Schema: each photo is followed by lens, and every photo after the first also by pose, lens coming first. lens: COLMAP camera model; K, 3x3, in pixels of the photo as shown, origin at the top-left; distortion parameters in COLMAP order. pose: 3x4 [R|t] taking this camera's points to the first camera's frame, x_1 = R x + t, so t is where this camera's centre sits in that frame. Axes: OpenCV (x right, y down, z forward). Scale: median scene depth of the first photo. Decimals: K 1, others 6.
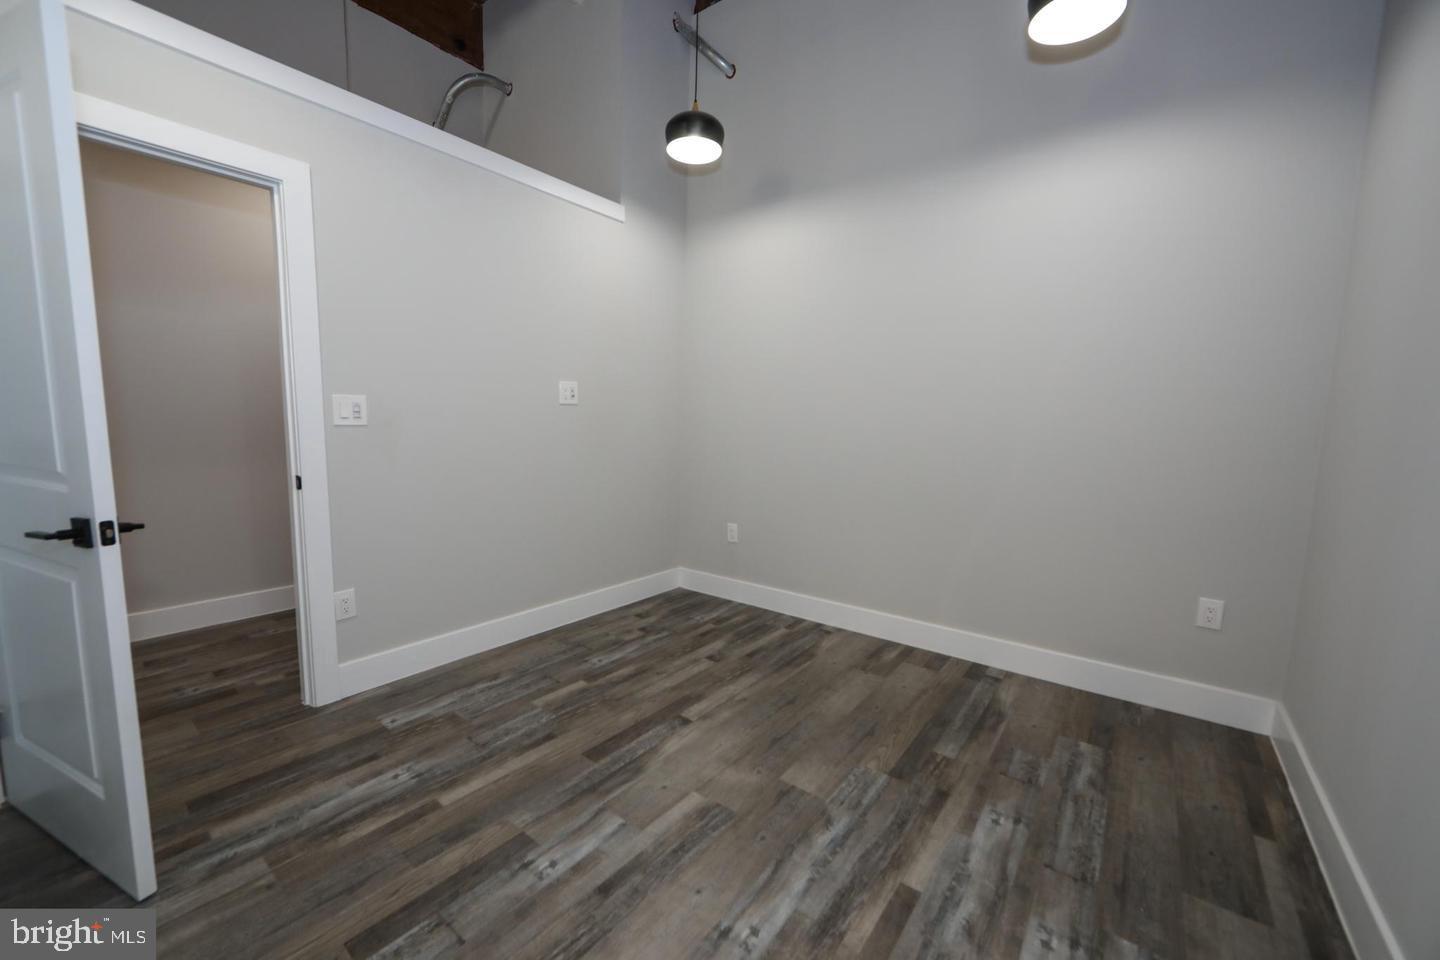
lens RADIAL K [[565.2, 0, 711.5], [0, 565.2, 486.0], [0, 0, 1]] dist [-0.018318, 0.005763]
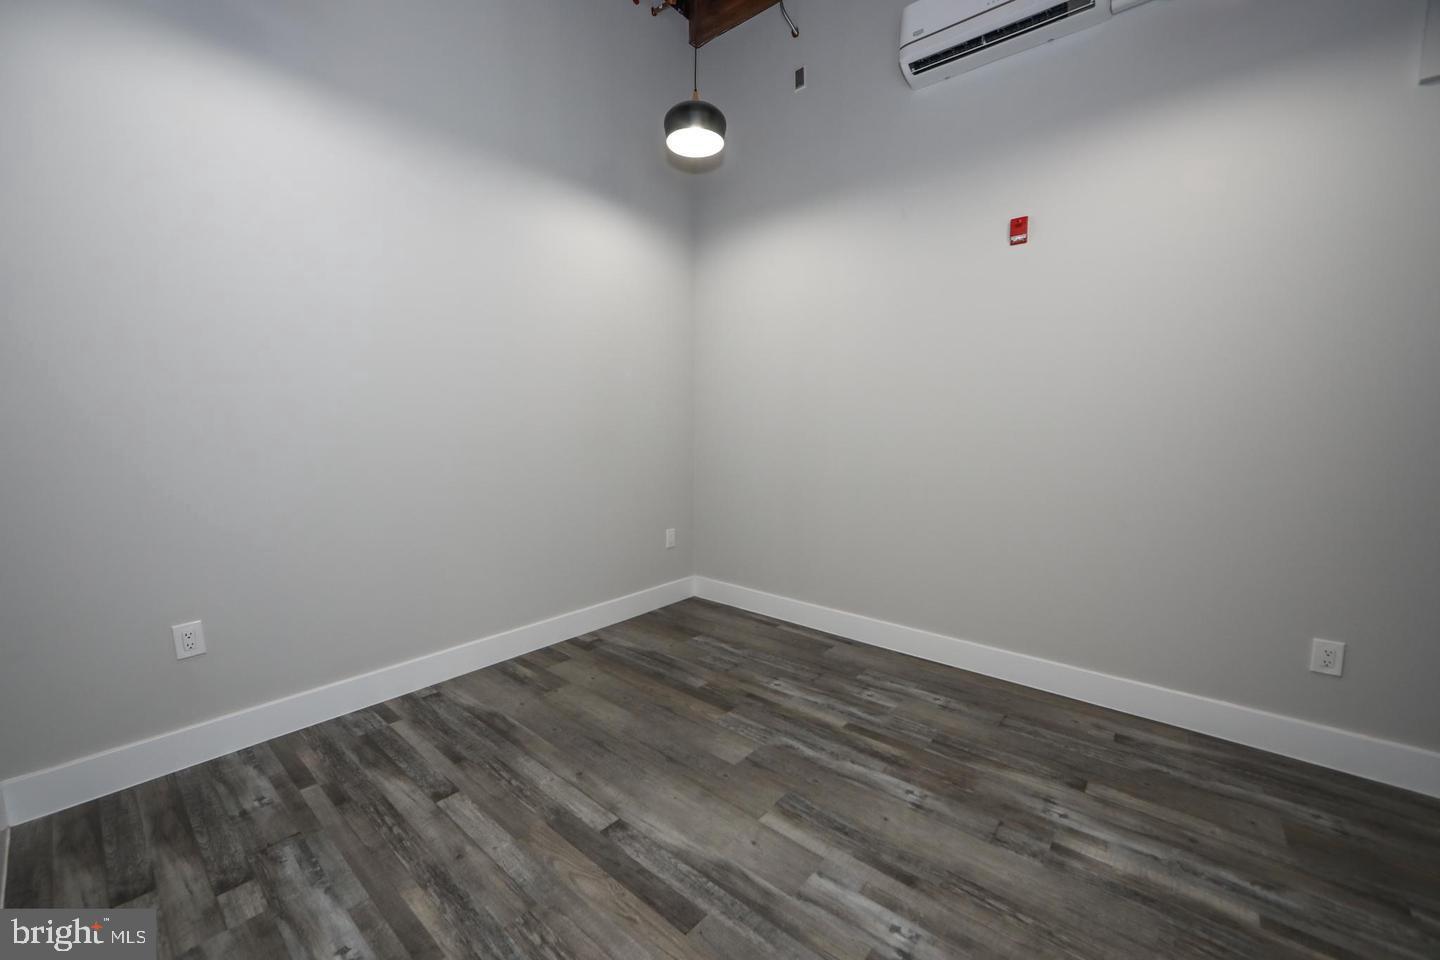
lens RADIAL K [[565.2, 0, 711.5], [0, 565.2, 486.0], [0, 0, 1]] dist [-0.018318, 0.005763]
pose [[0.048710, -0.131107, 0.990171, -0.769755], [0.111712, 0.985843, 0.125038, -0.123587], [-0.992546, 0.104523, 0.062666, 0.815626]]
